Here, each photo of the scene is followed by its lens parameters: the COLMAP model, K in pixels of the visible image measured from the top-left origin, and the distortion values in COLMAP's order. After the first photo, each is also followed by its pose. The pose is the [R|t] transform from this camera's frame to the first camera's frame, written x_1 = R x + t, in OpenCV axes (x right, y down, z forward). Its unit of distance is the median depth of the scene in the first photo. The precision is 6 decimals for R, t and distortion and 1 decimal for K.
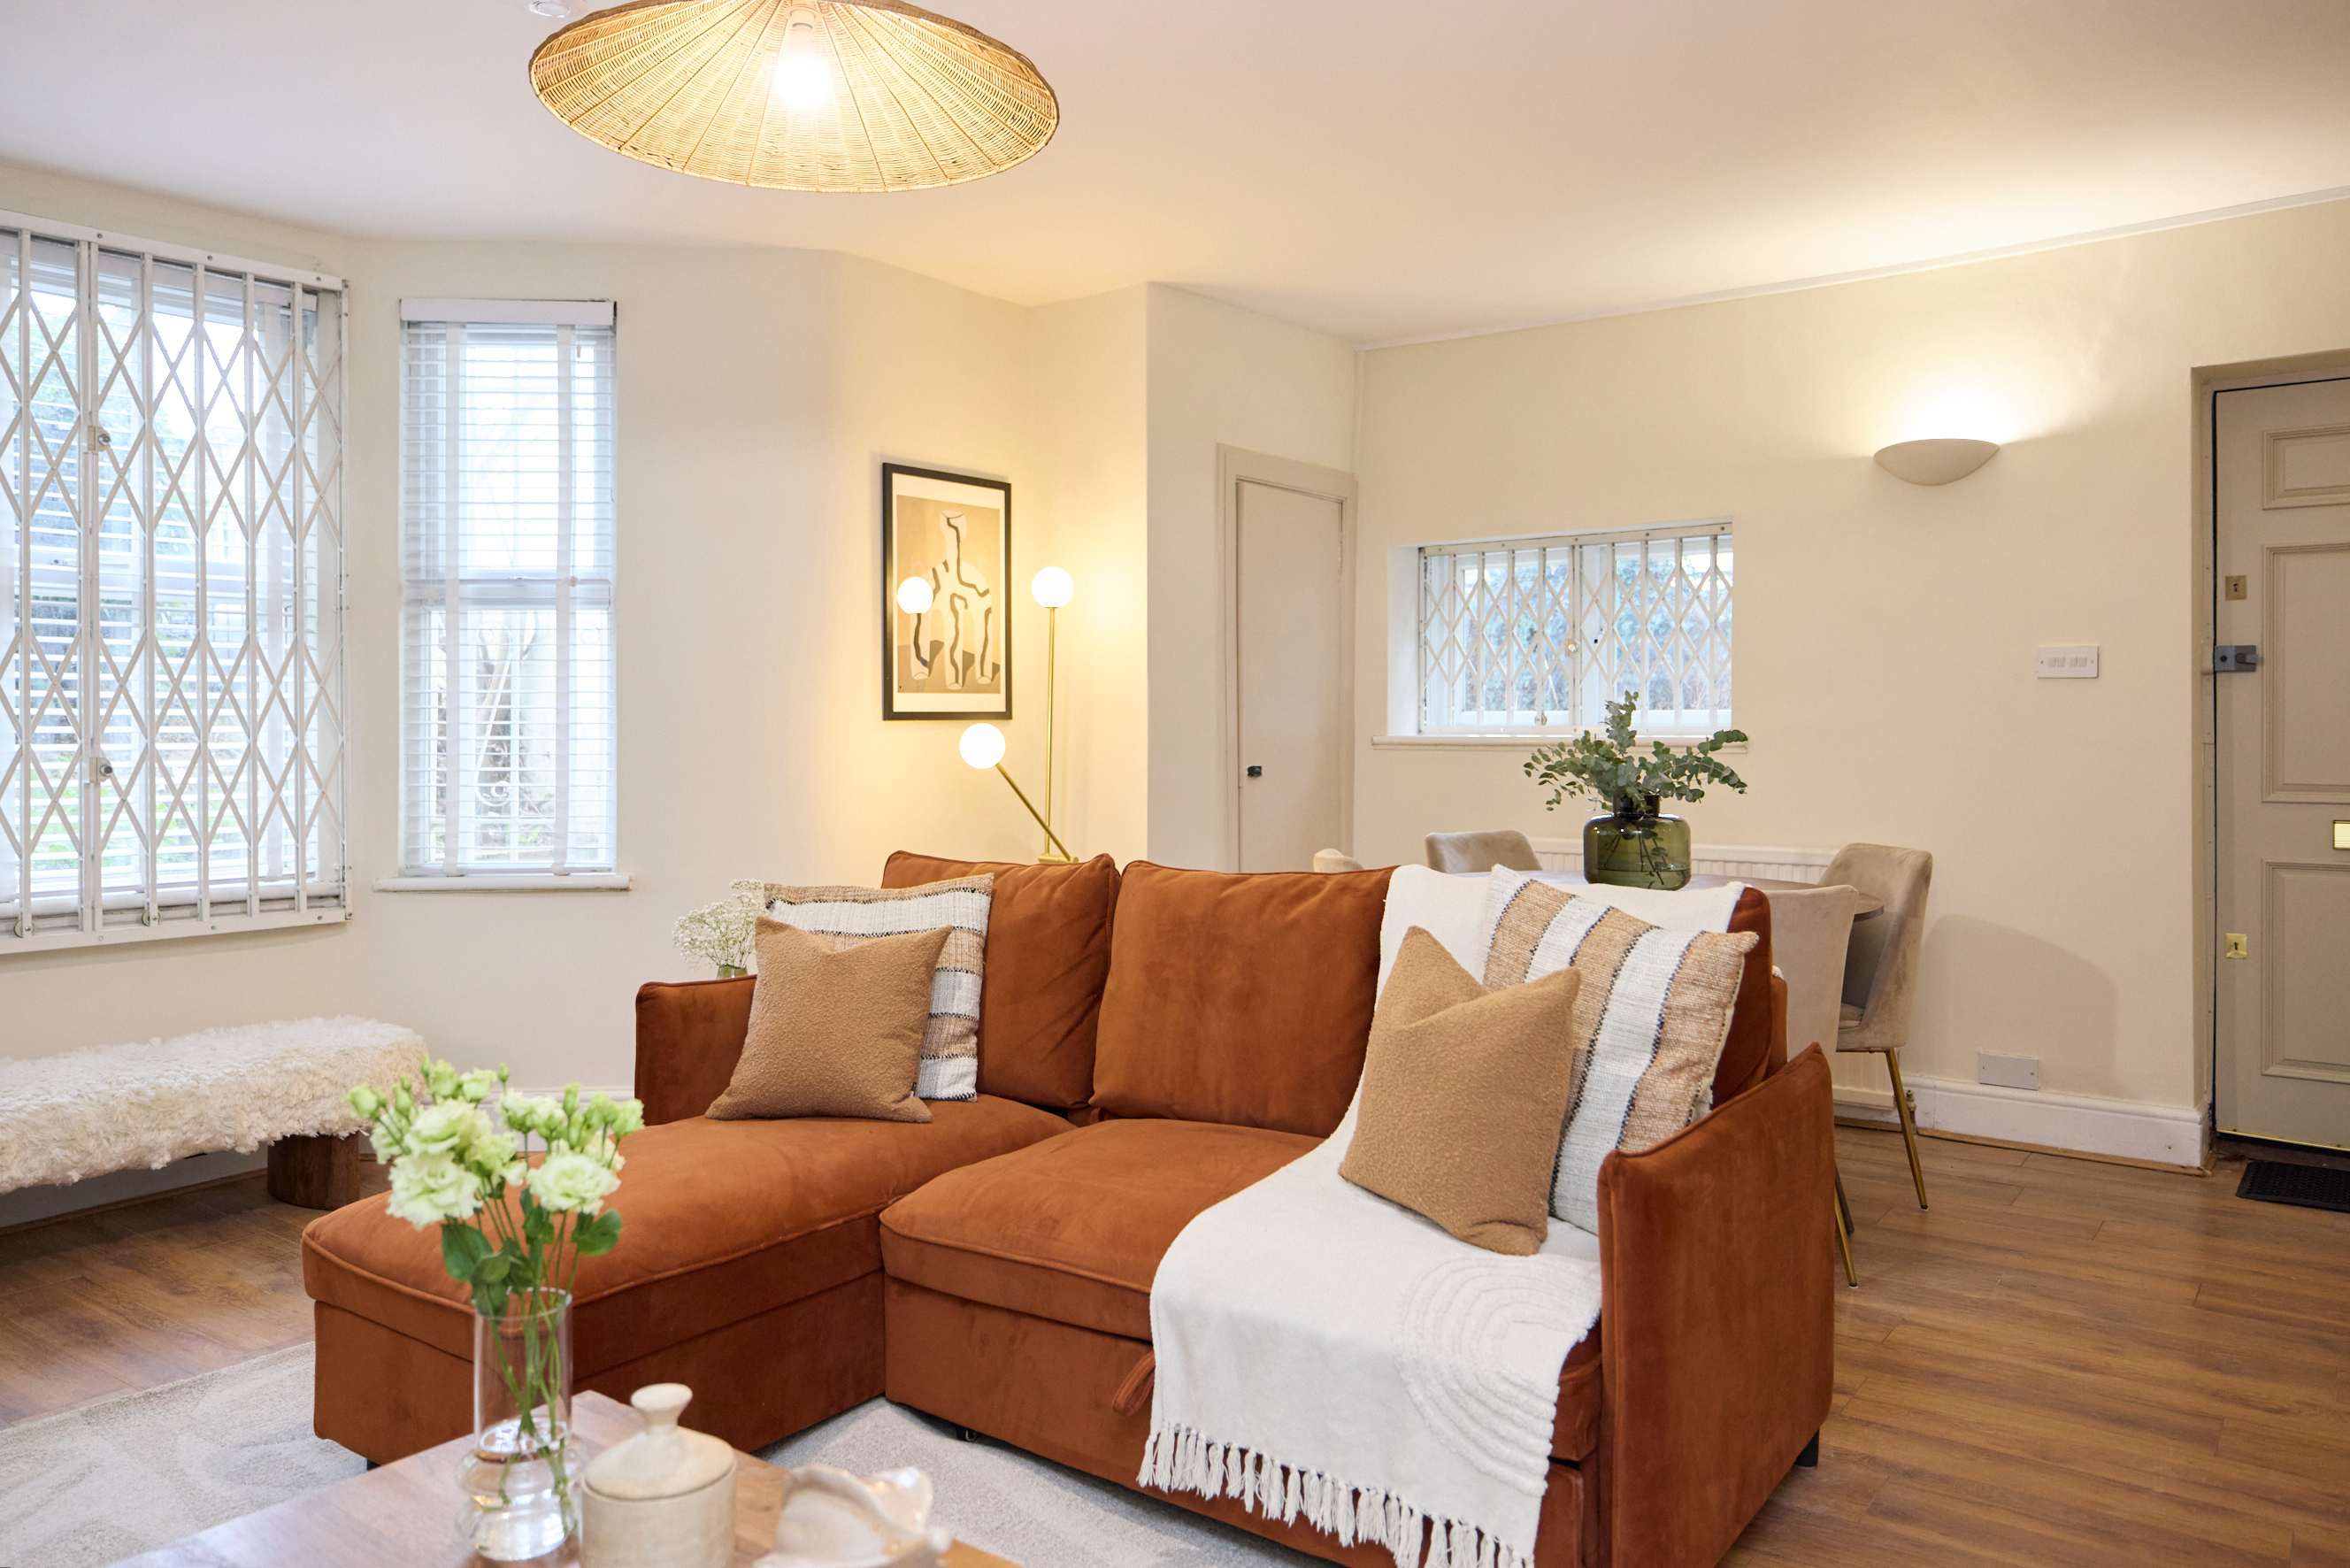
lens RADIAL K [[1684.2, 0, 1199.1], [0, 1684.2, 729.5], [0, 0, 1]] dist [-0.010361, -0.006483]
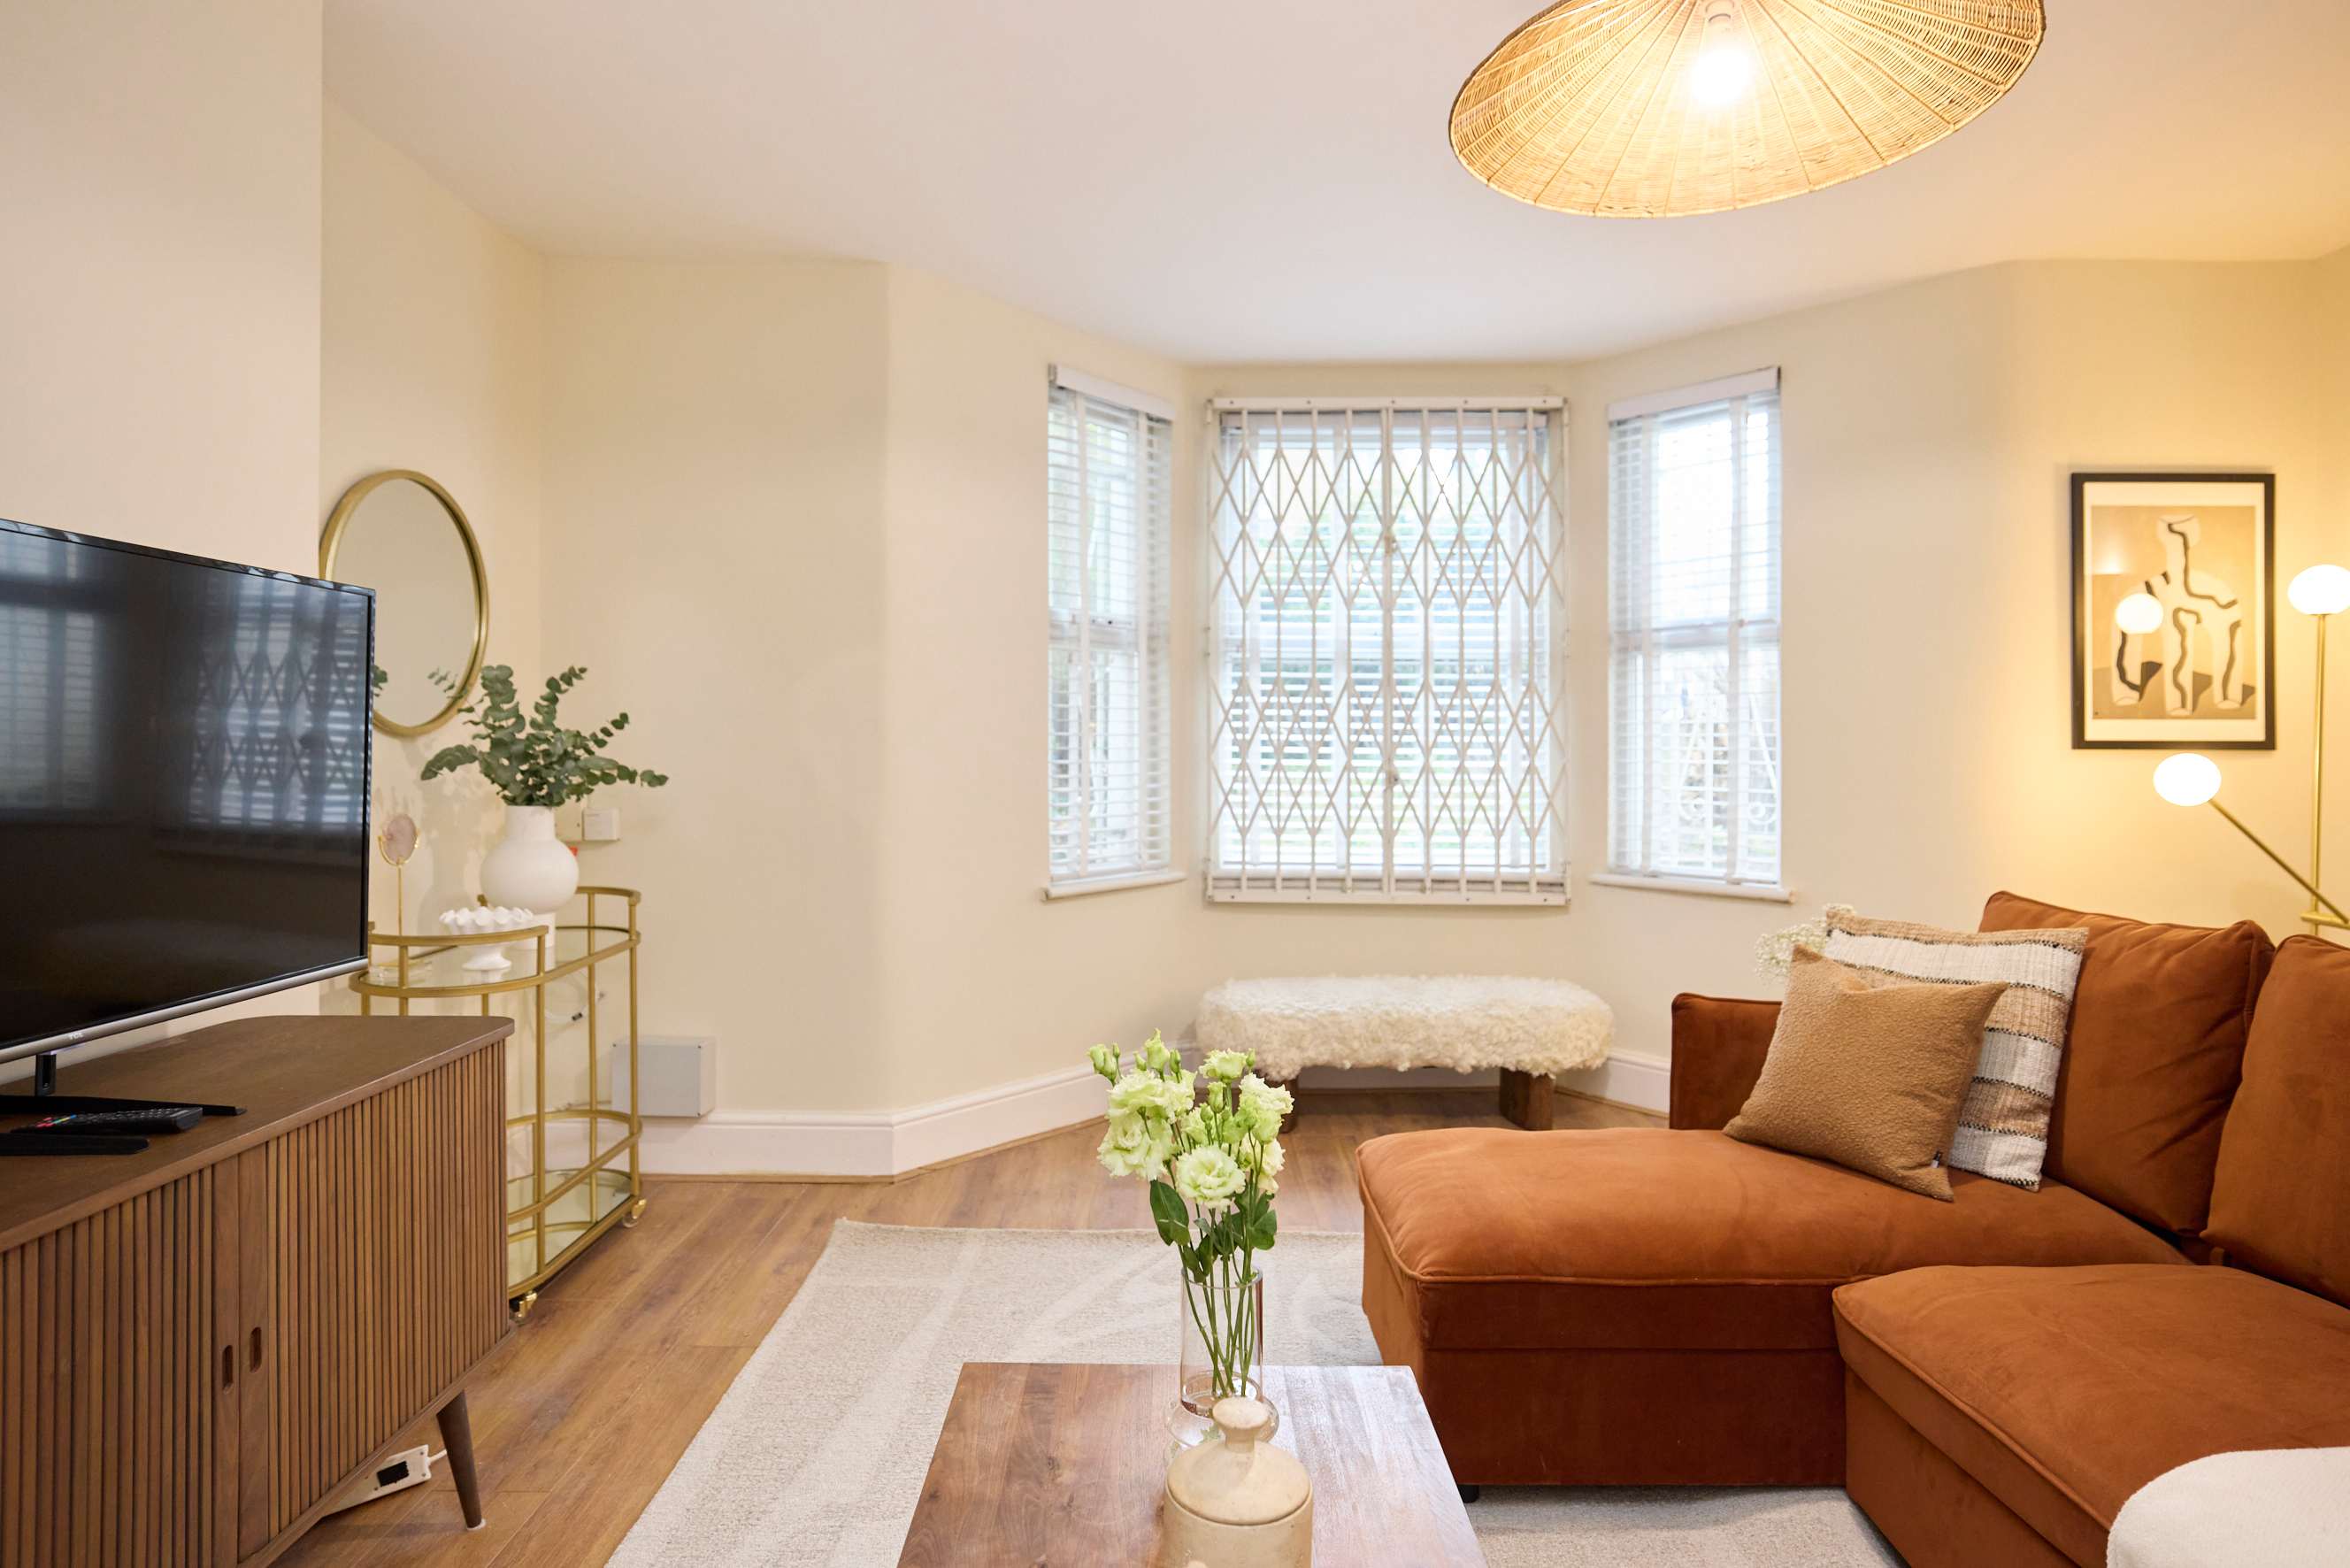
lens RADIAL K [[1289.9, 0, 1182.9], [0, 1289.9, 749.0], [0, 0, 1]] dist [-0.006205, 0.010990]
pose [[0.590464, 0.007297, -0.807031, 0.111501], [-0.011722, 0.999931, 0.000465, -0.000223], [0.806979, 0.009185, 0.590509, 0.204819]]
